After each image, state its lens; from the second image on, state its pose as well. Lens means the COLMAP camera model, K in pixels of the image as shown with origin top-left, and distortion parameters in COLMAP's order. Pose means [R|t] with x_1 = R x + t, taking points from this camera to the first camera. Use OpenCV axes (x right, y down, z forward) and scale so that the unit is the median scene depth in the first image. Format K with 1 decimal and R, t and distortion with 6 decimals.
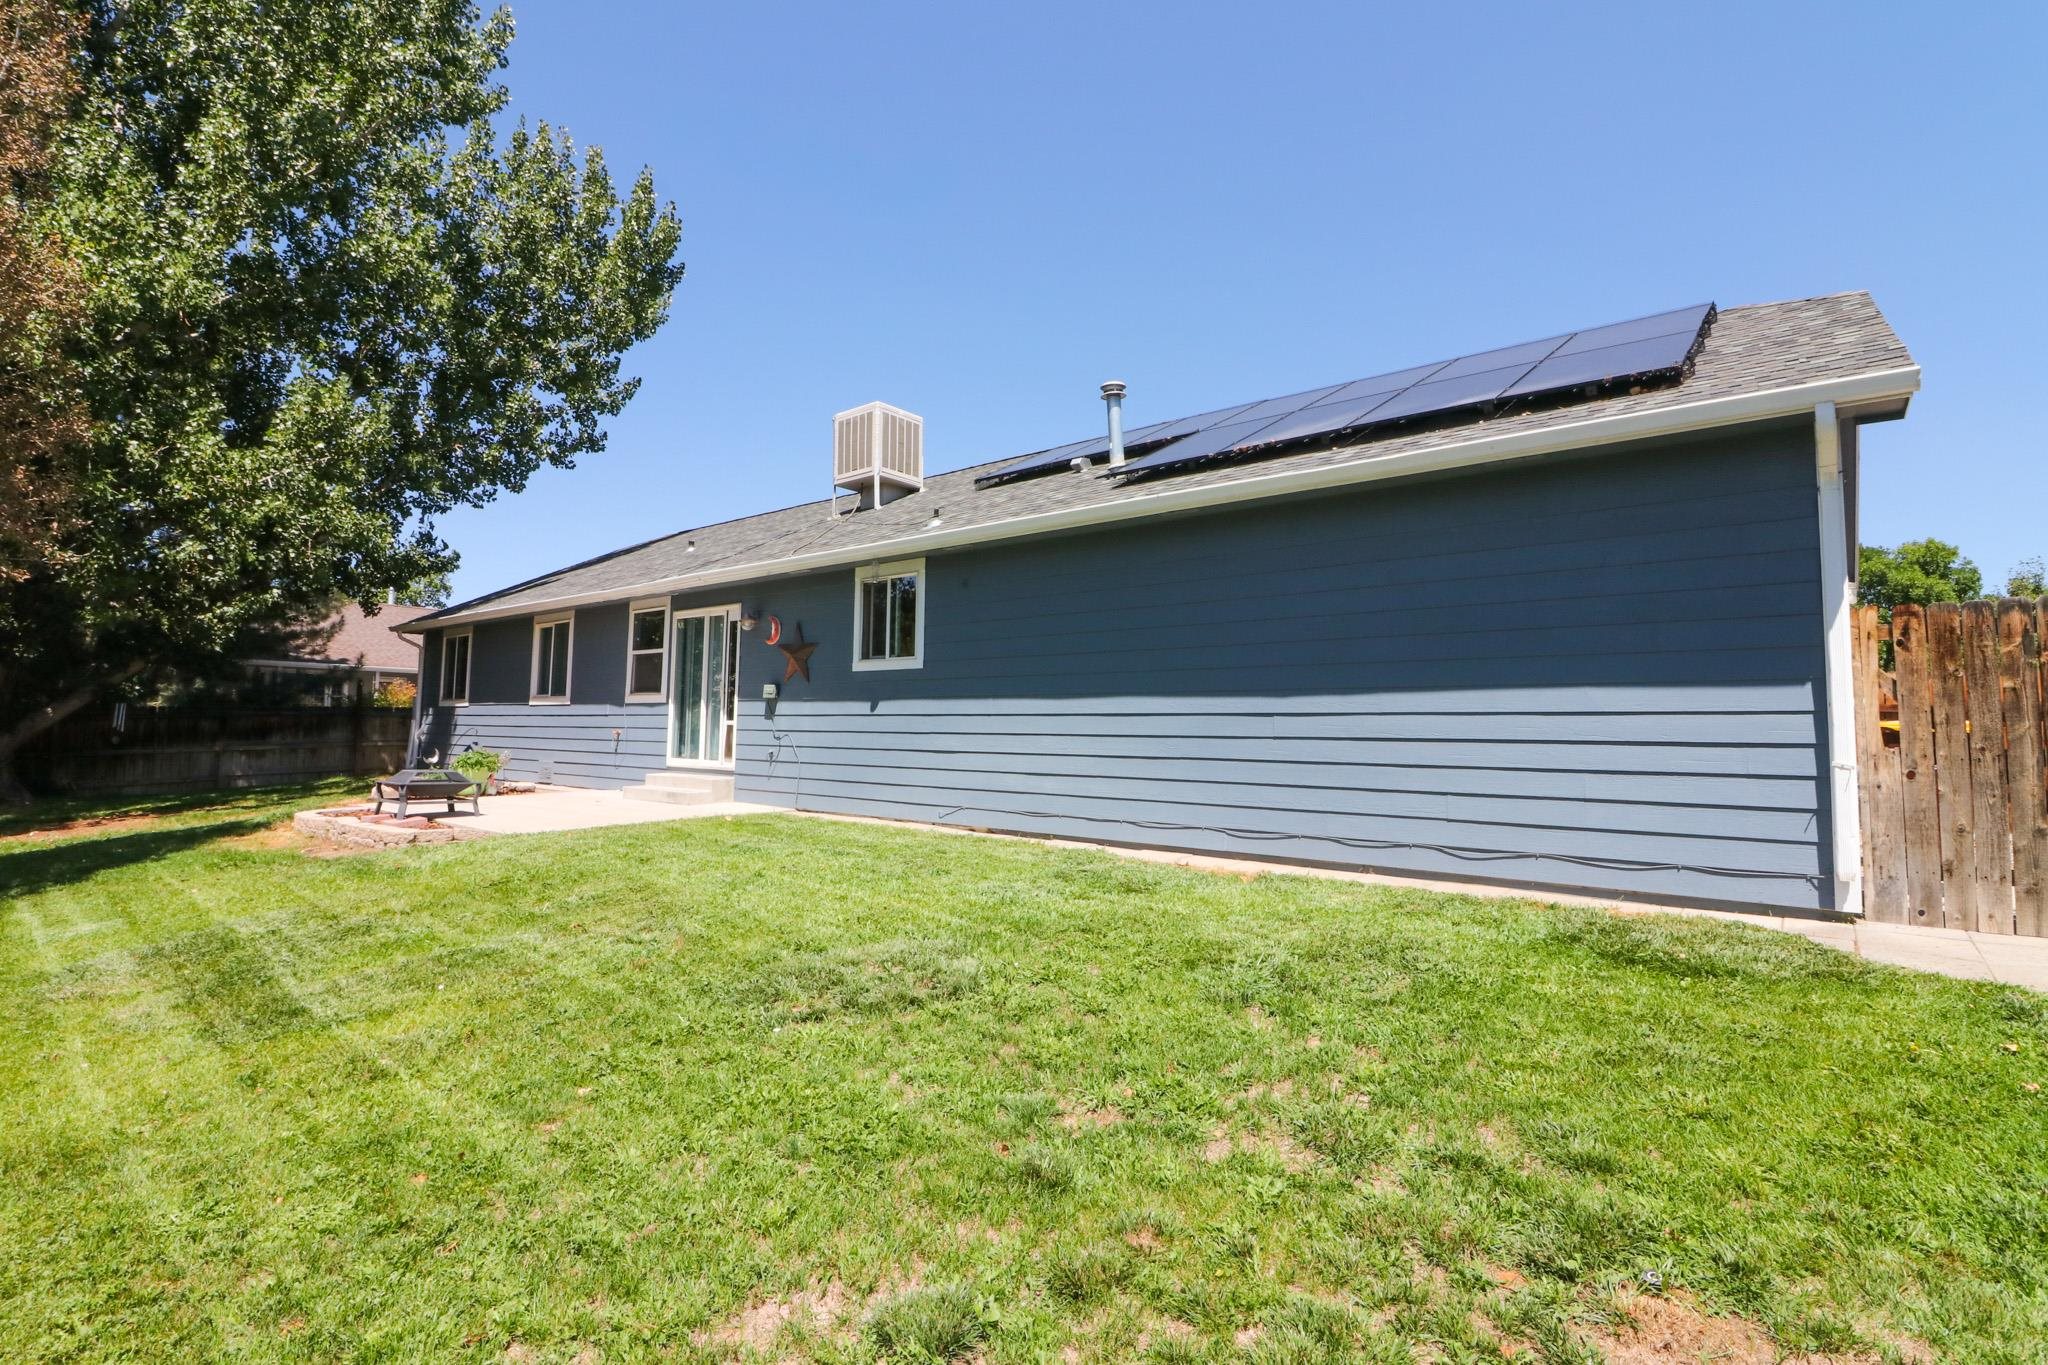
lens RADIAL K [[955.4, 0, 1024.0], [0, 955.4, 682.5], [0, 0, 1]] dist [-0.020023, -0.000490]
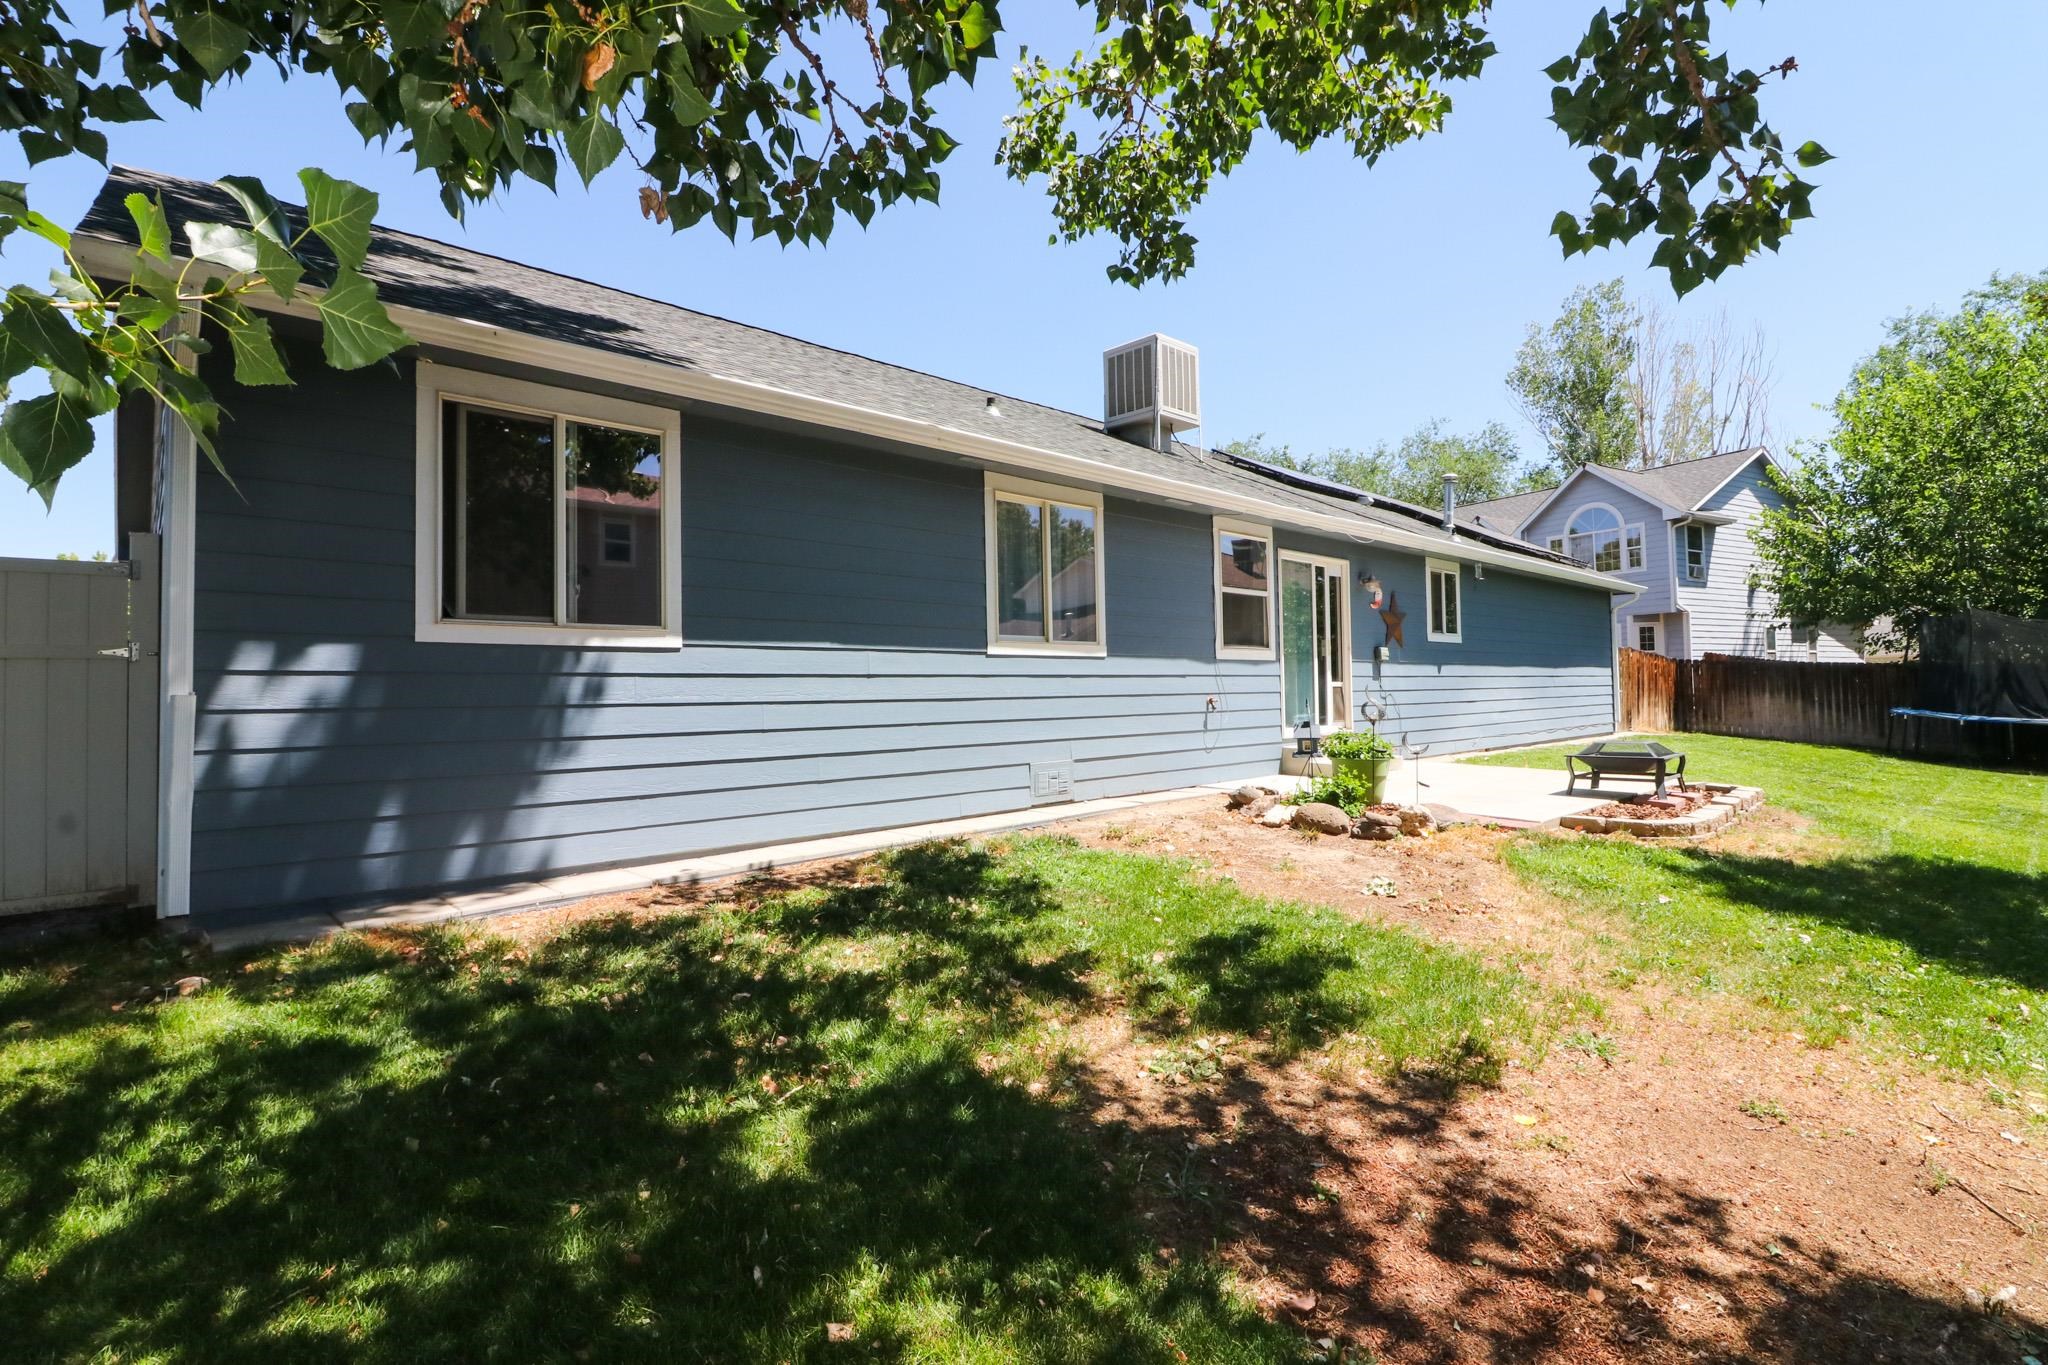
lens RADIAL K [[955.4, 0, 1024.0], [0, 955.4, 682.5], [0, 0, 1]] dist [-0.020023, -0.000490]
pose [[0.125521, -0.020343, 0.991882, -1.188588], [-0.050732, 0.998350, 0.026895, 0.028532], [-0.990793, -0.053696, 0.124281, 1.095549]]
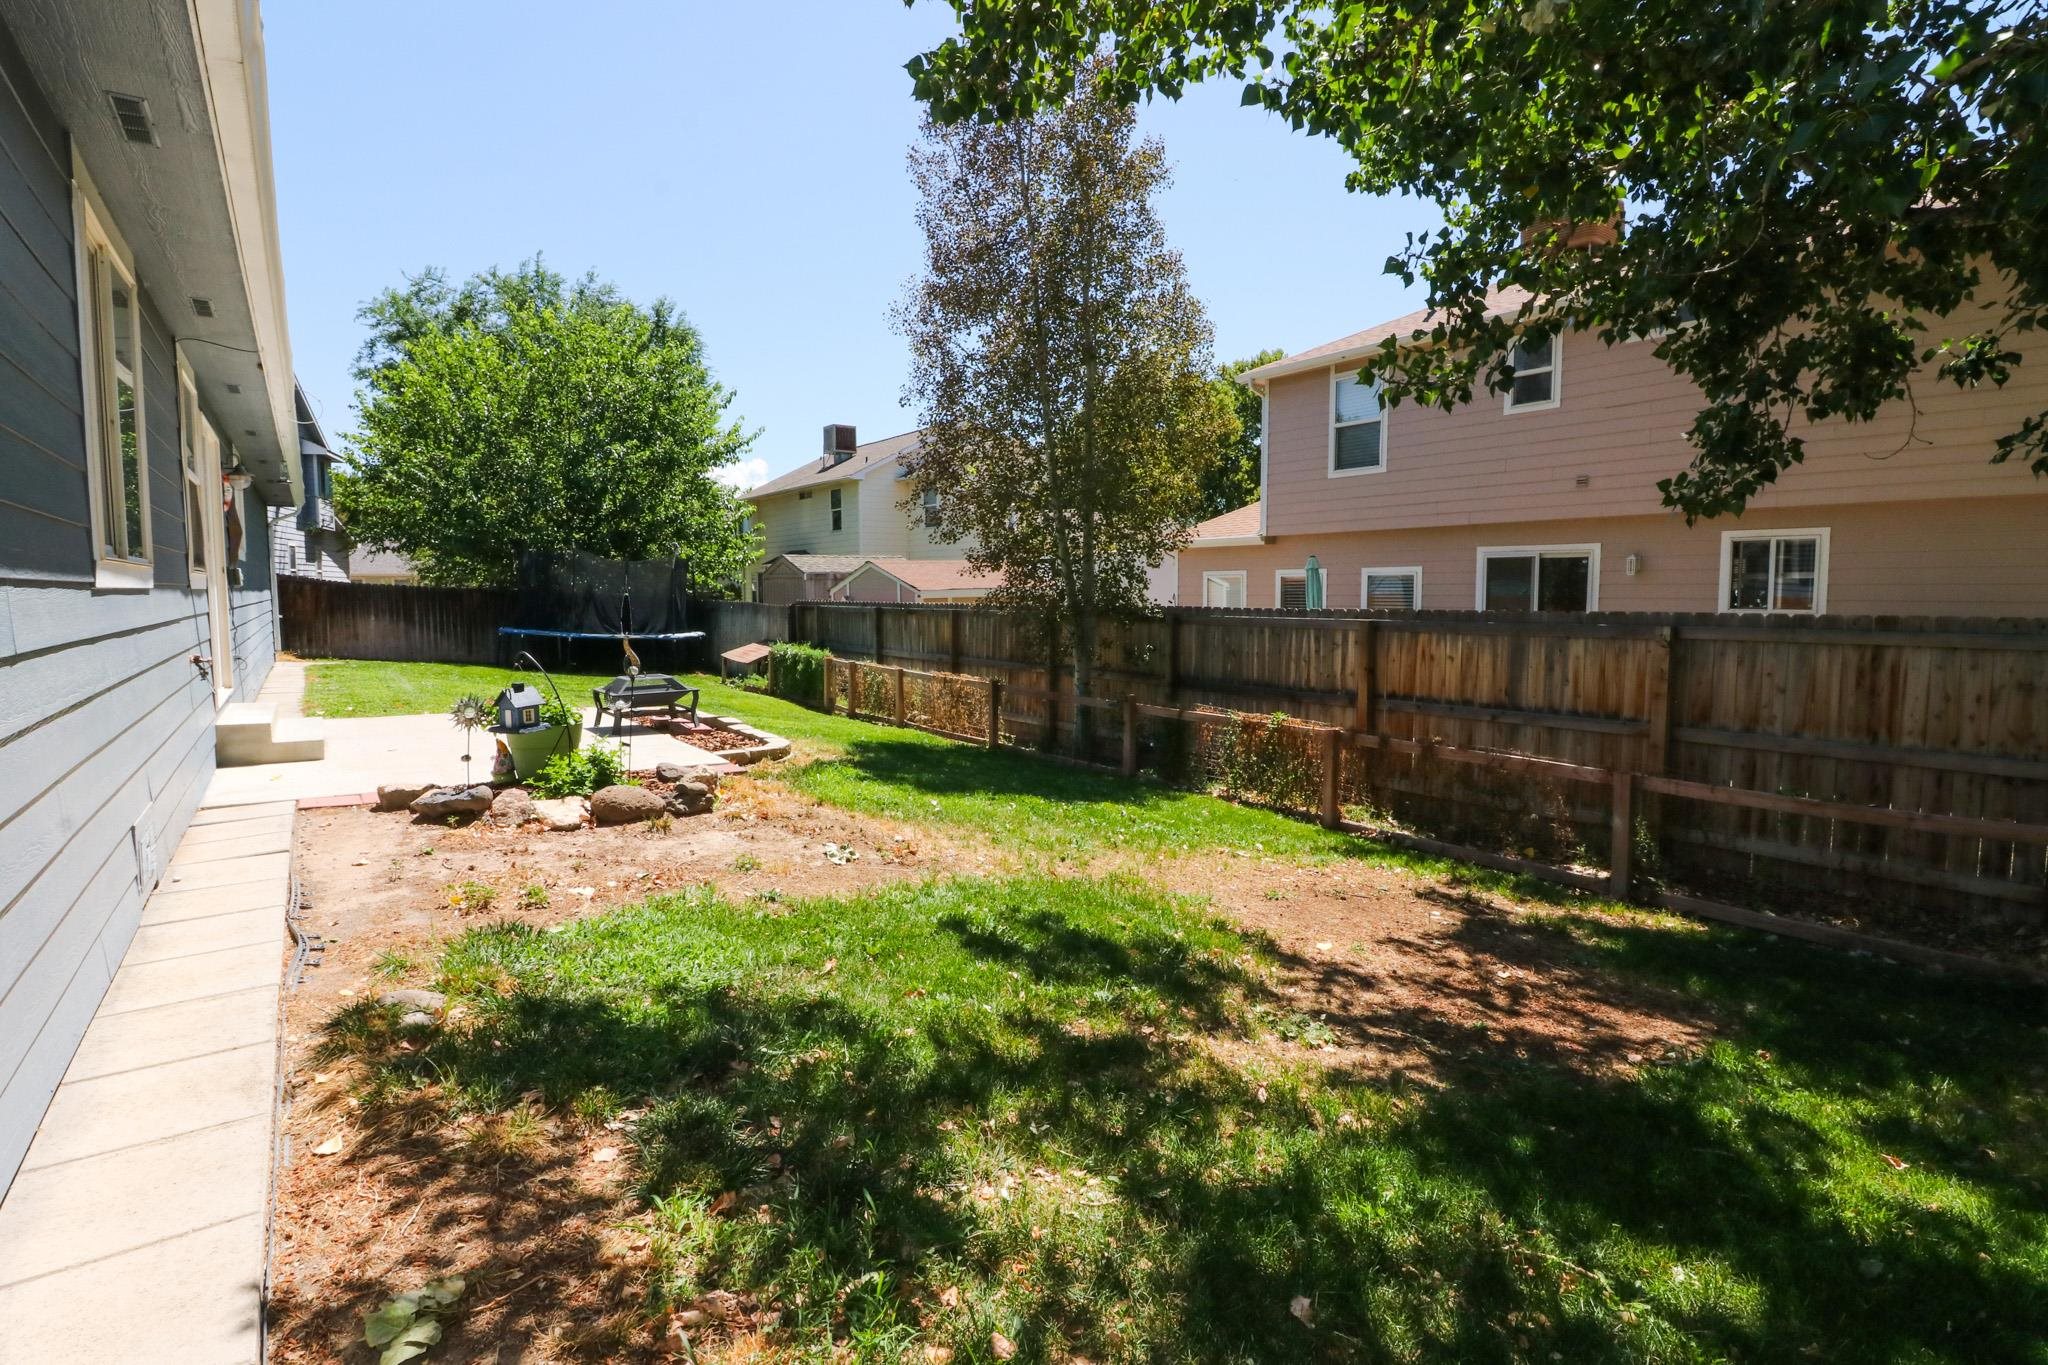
lens RADIAL K [[955.4, 0, 1024.0], [0, 955.4, 682.5], [0, 0, 1]] dist [-0.020023, -0.000490]
pose [[-0.967706, -0.045660, 0.247911, -0.915949], [-0.036593, 0.998486, 0.041059, 0.033012], [-0.249411, 0.030661, -0.967912, 1.349812]]
